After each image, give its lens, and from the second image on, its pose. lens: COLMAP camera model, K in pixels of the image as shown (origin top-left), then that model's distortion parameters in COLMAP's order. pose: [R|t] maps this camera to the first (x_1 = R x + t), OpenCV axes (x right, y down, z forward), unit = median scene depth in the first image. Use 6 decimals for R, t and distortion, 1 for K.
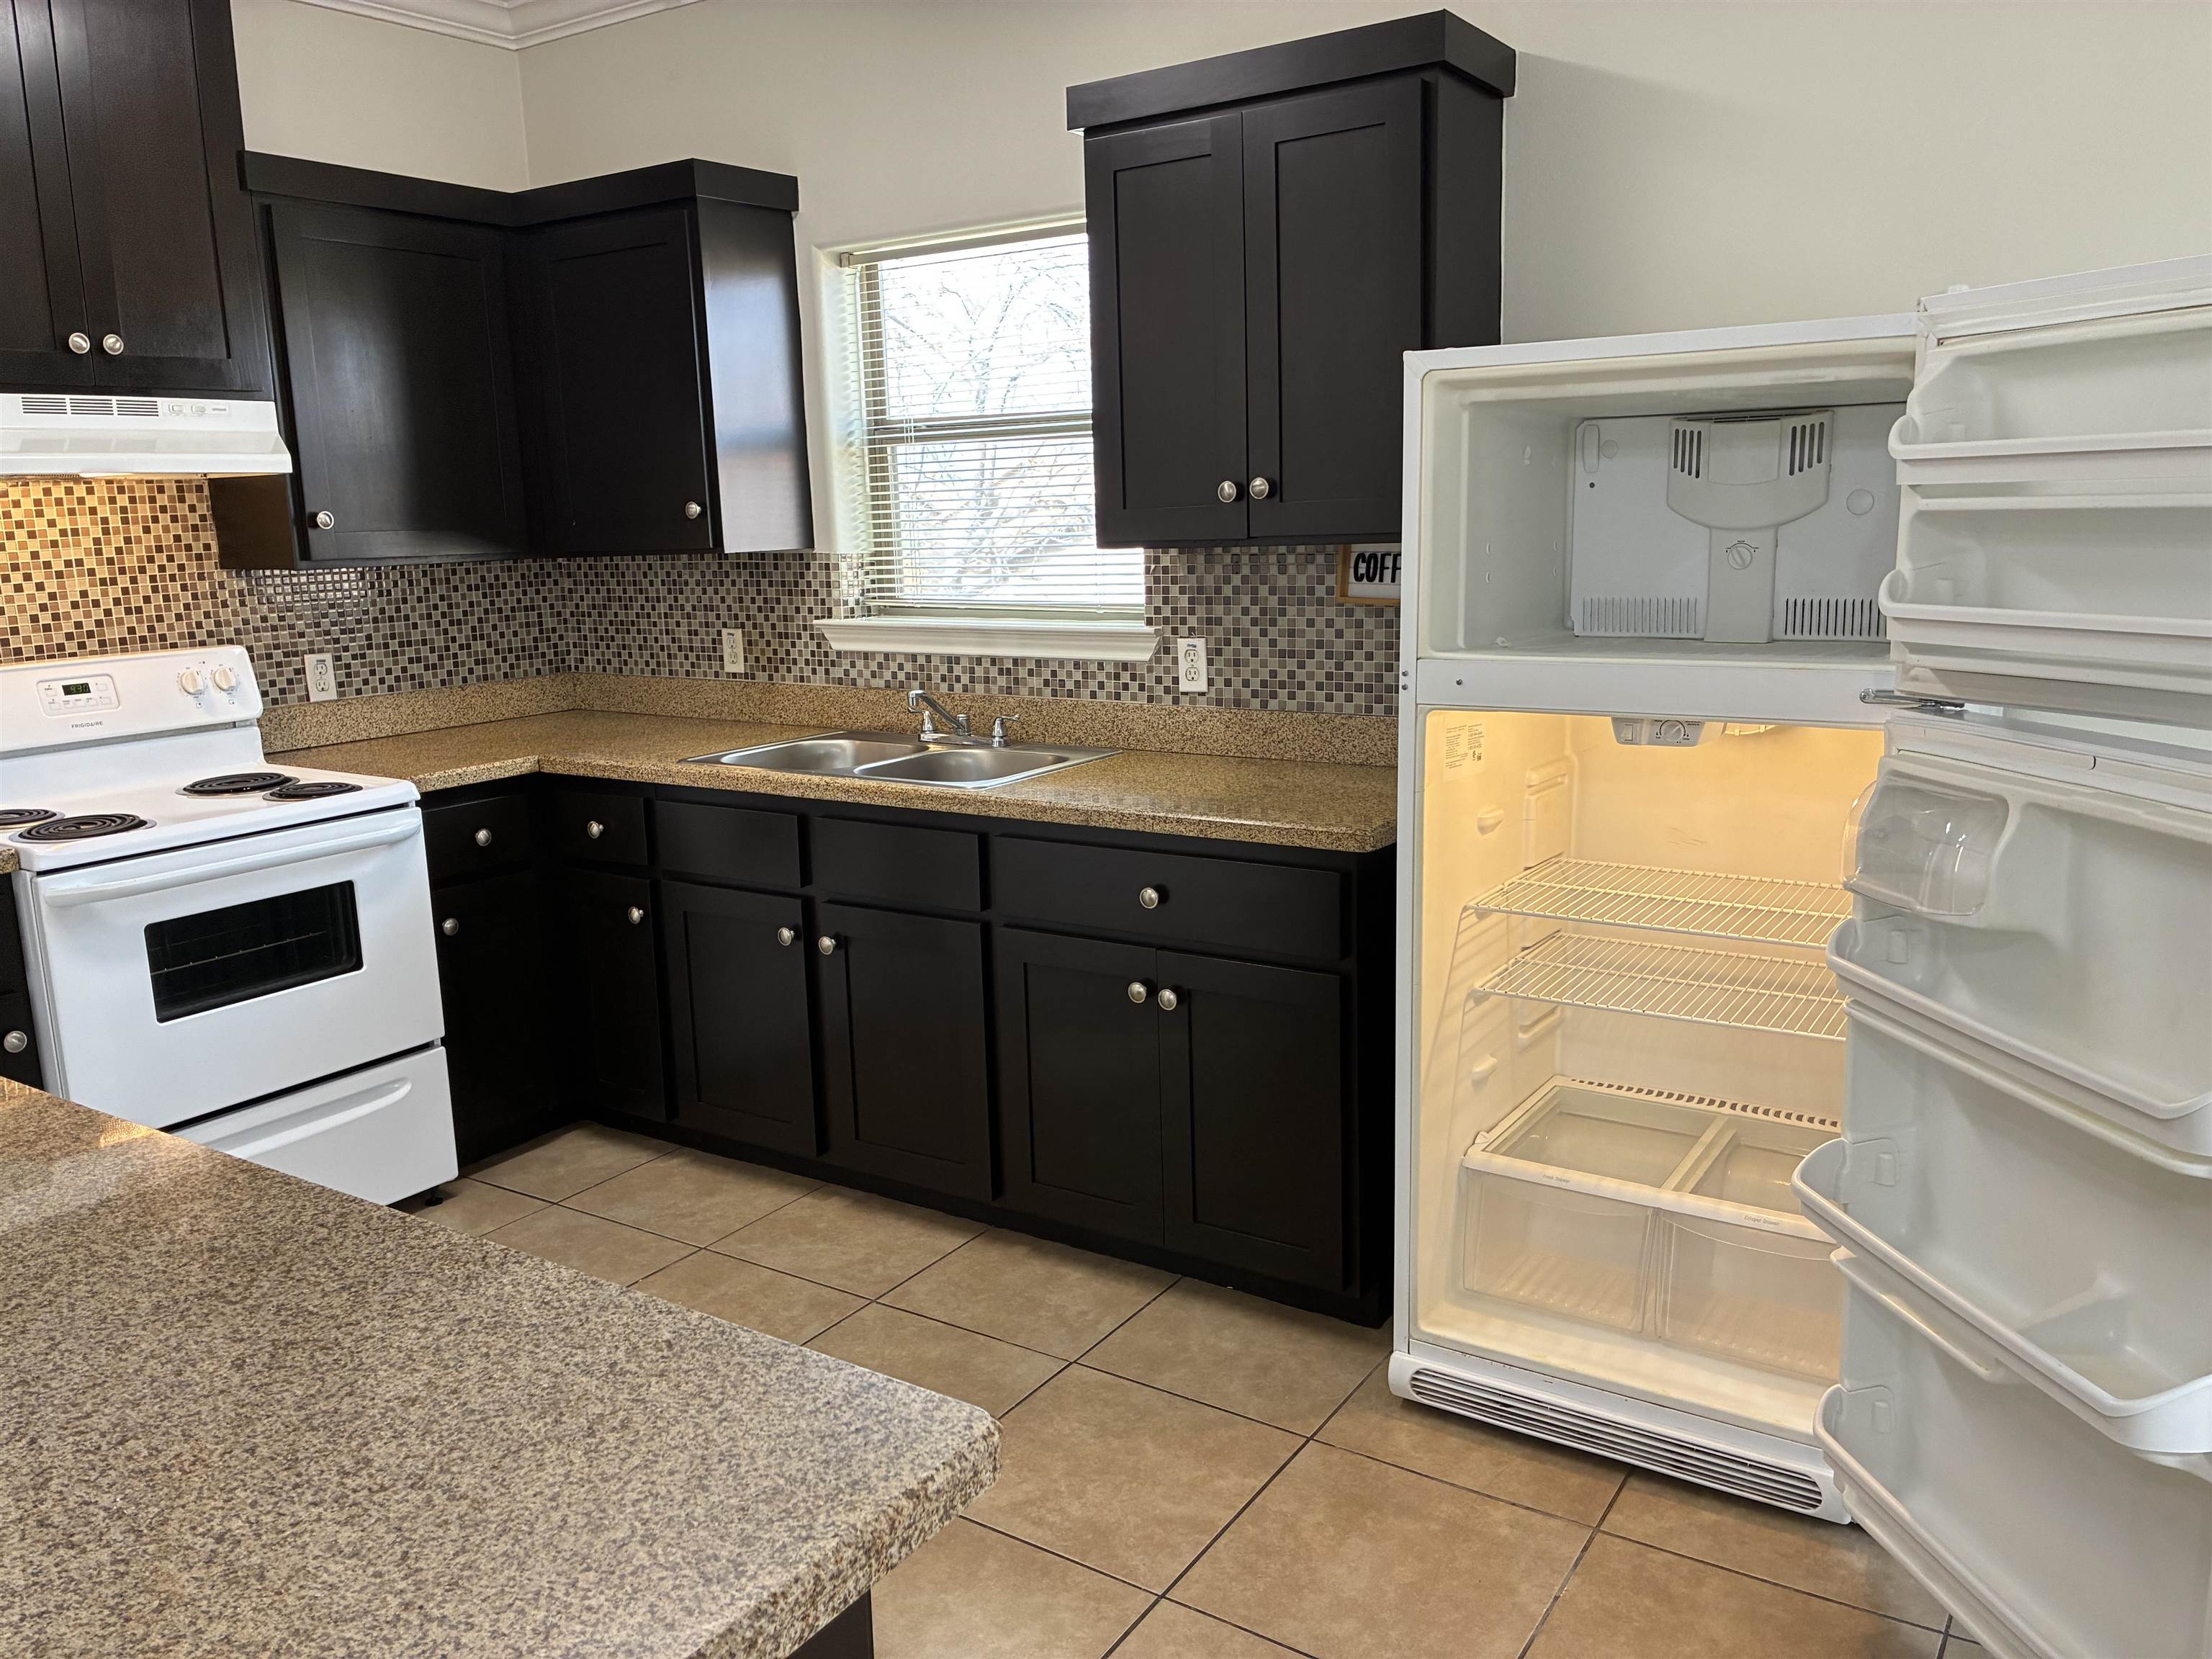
lens RADIAL K [[1672.7, 0, 1106.5], [0, 1672.7, 823.7], [0, 0, 1]] dist [0.060056, -0.088455]
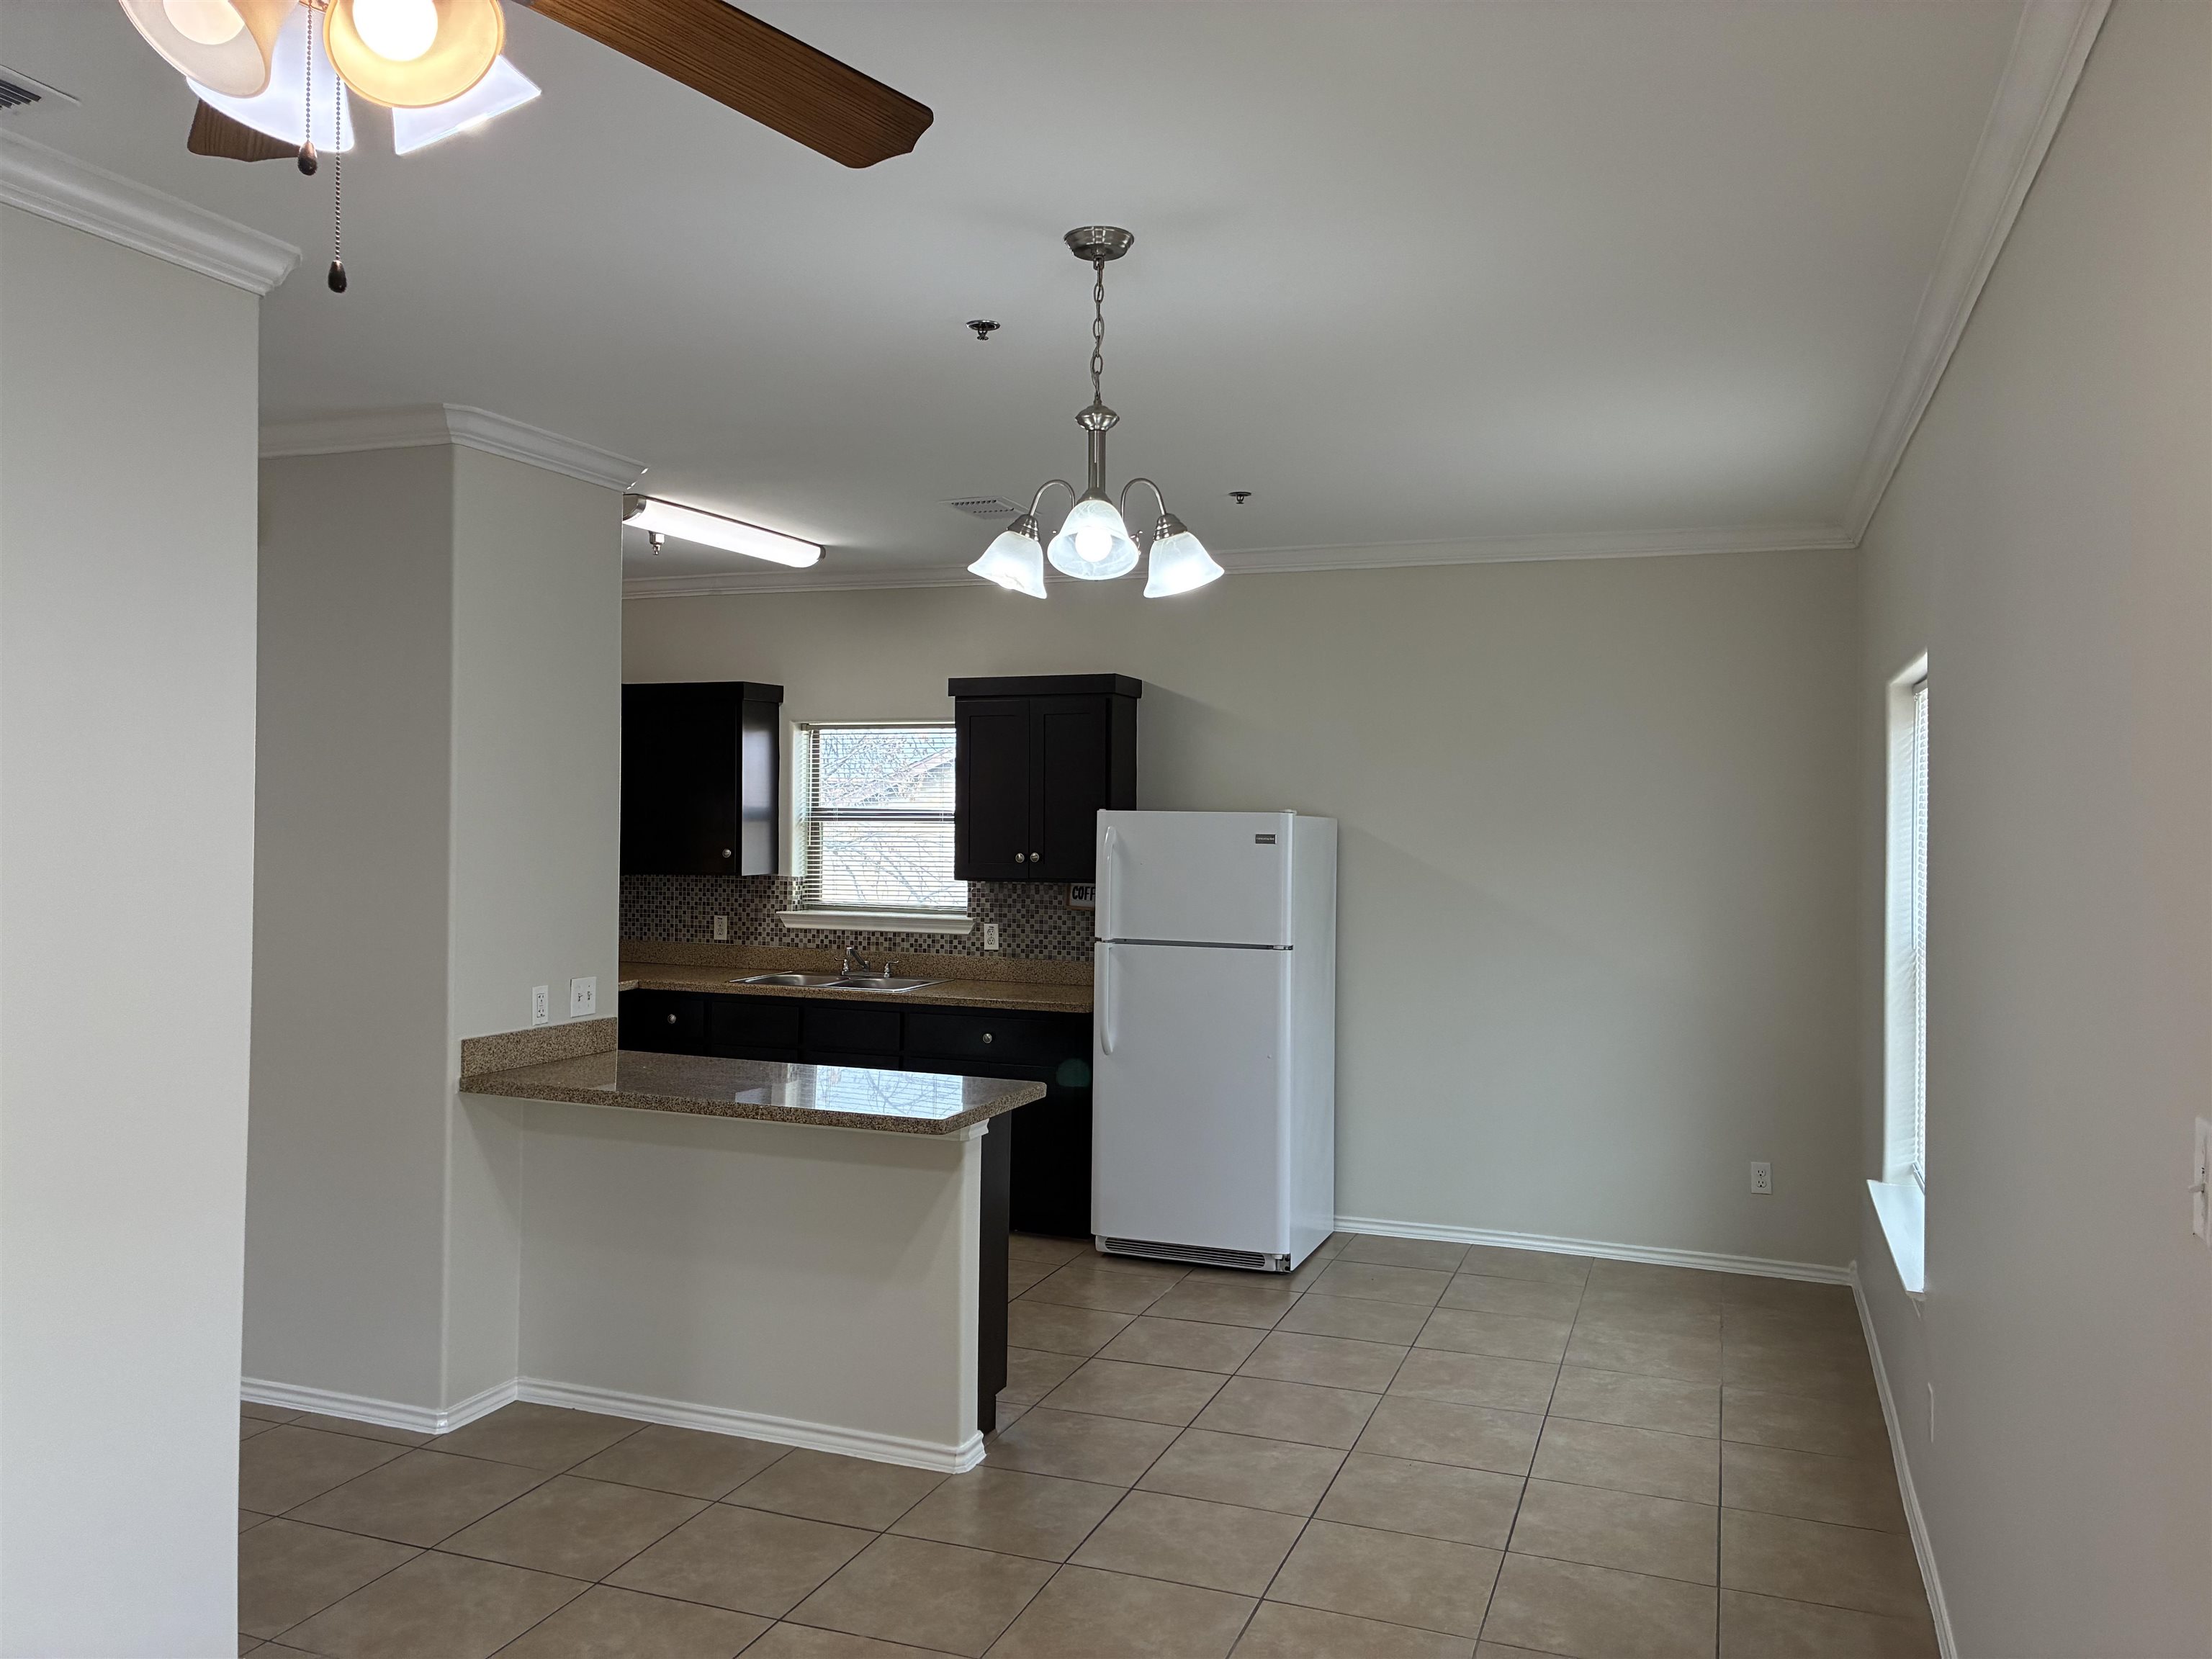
lens RADIAL K [[1668.3, 0, 1099.5], [0, 1668.3, 845.0], [0, 0, 1]] dist [0.025580, -0.008061]
pose [[0.974854, 0.032364, 0.220482, -0.256153], [0.005825, 0.985359, -0.170394, 0.134044], [-0.222769, 0.167393, 0.960392, -0.943515]]
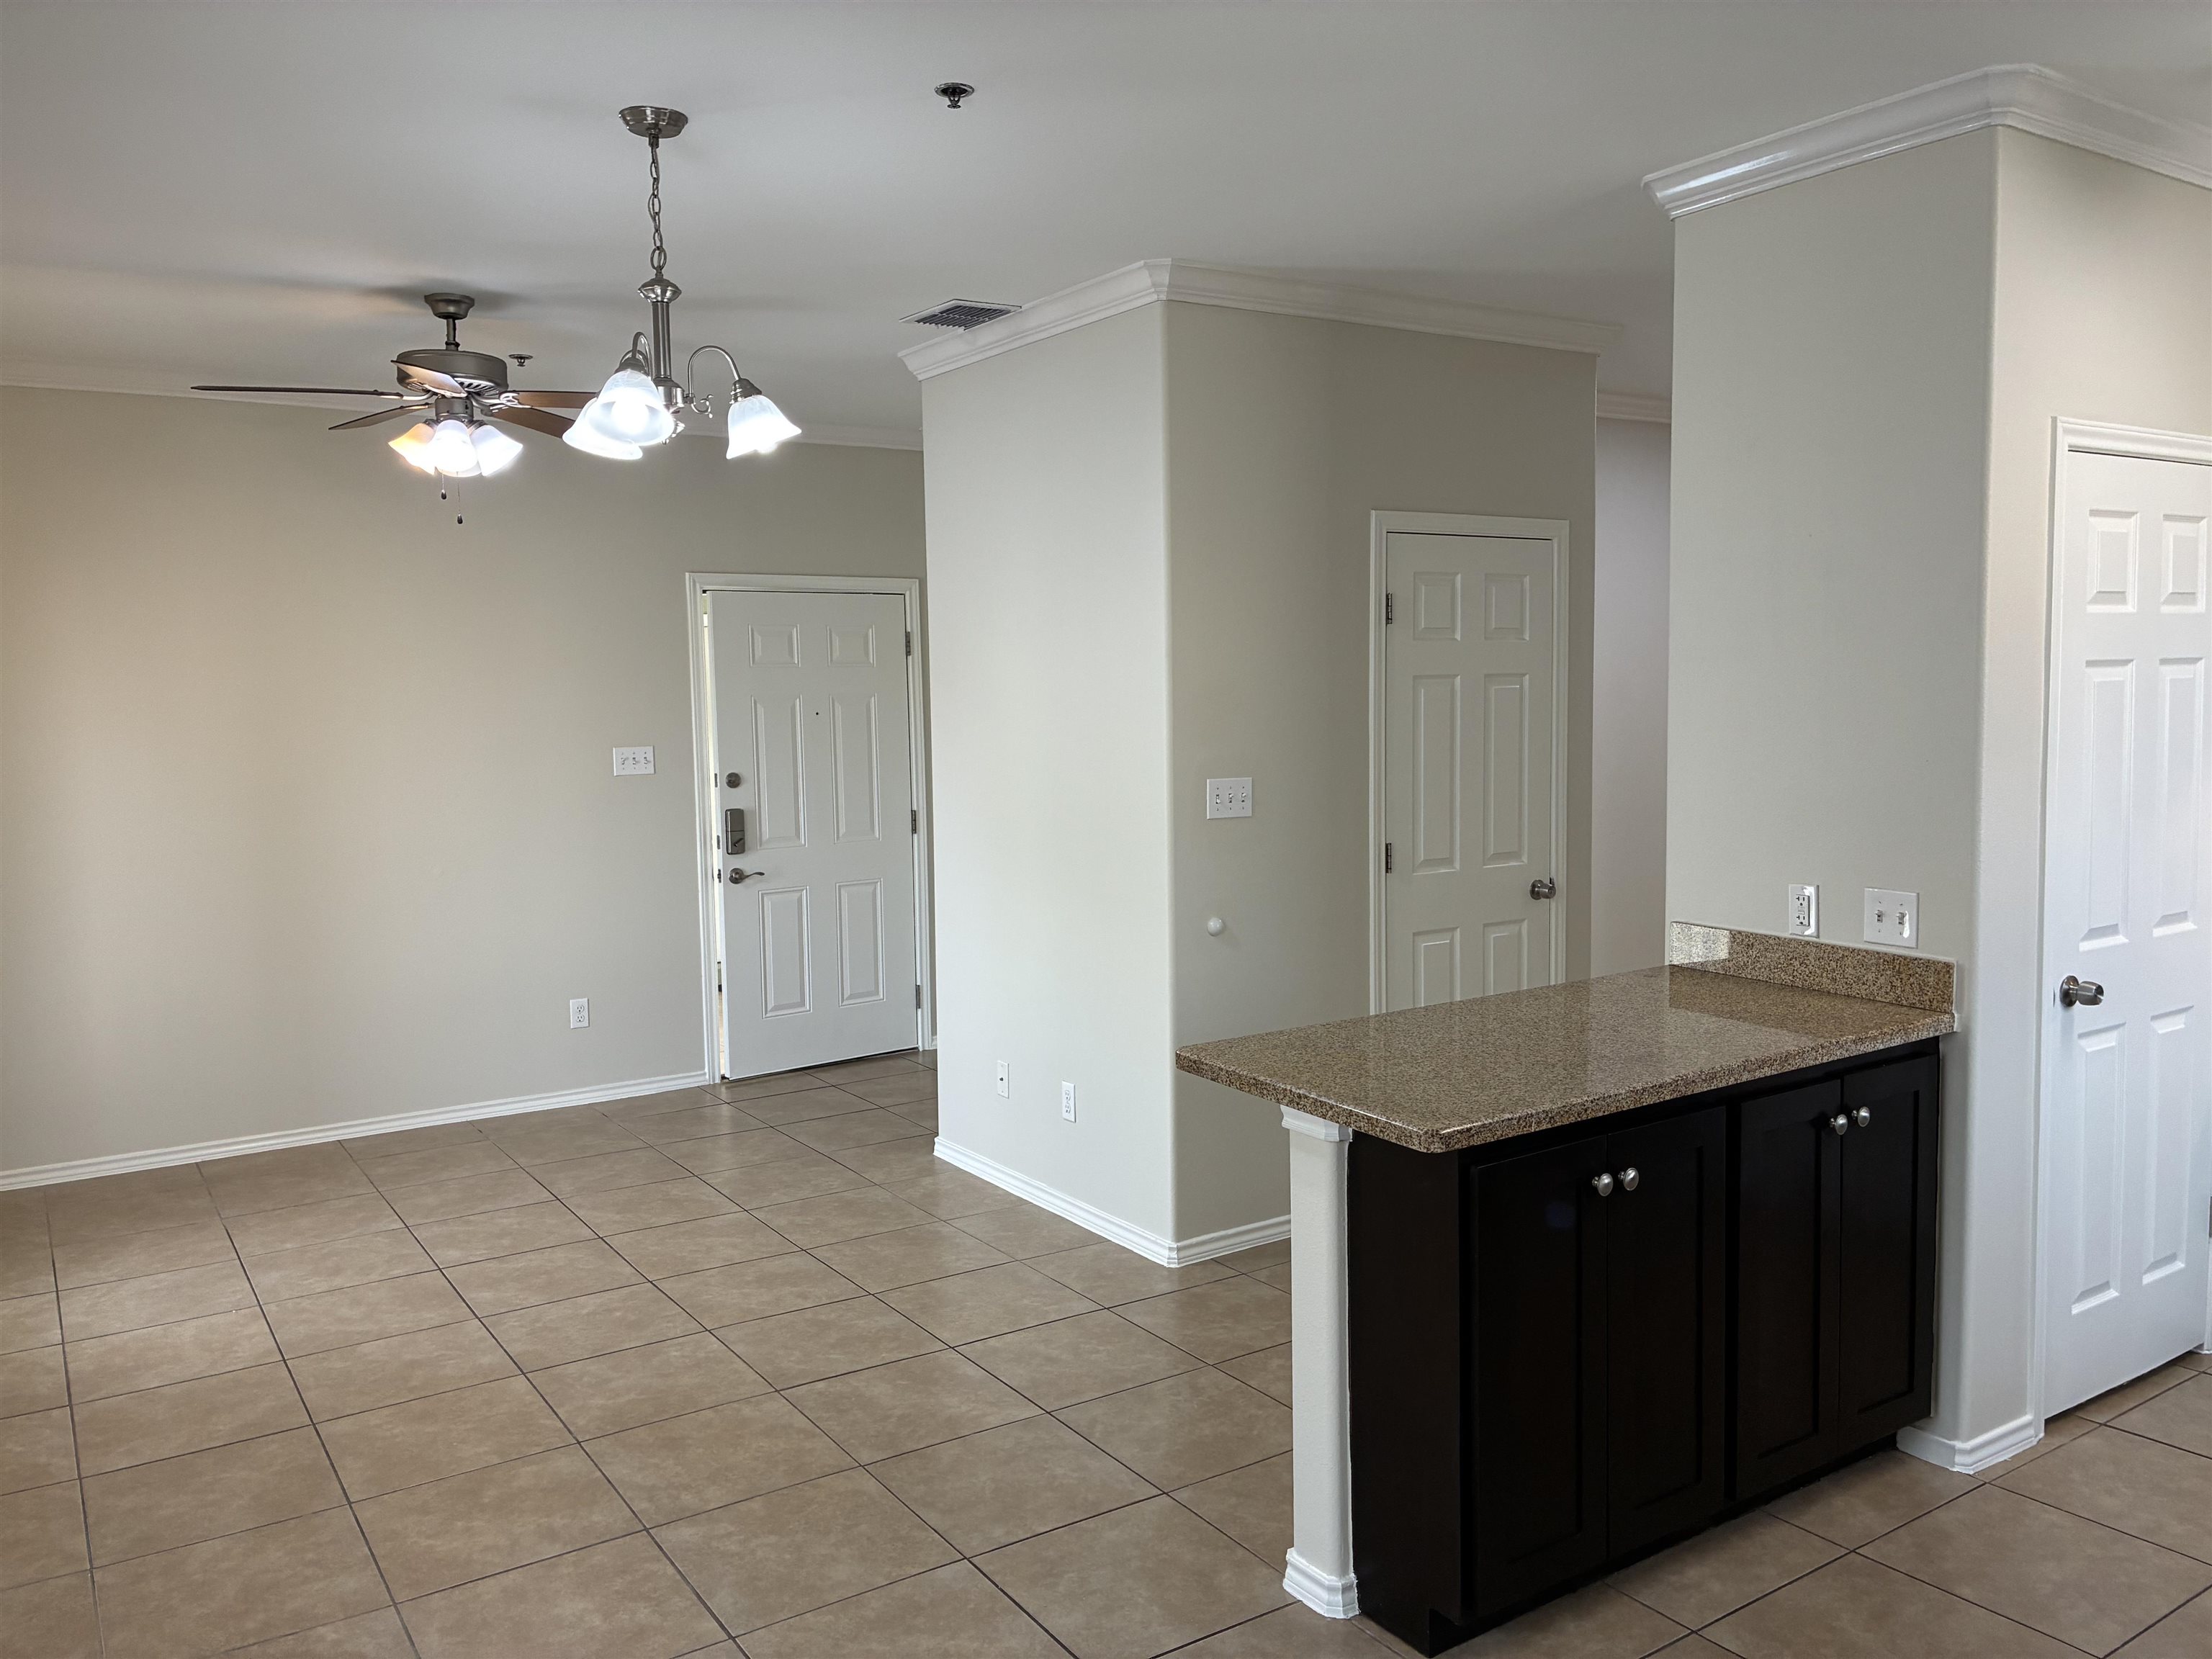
lens RADIAL K [[1672.7, 0, 1106.5], [0, 1672.7, 823.7], [0, 0, 1]] dist [0.060056, -0.088455]
pose [[-0.393689, 0.105911, -0.913122, 0.650778], [-0.149725, 0.972687, 0.177374, -0.125853], [0.906968, 0.206548, -0.367079, 0.380605]]
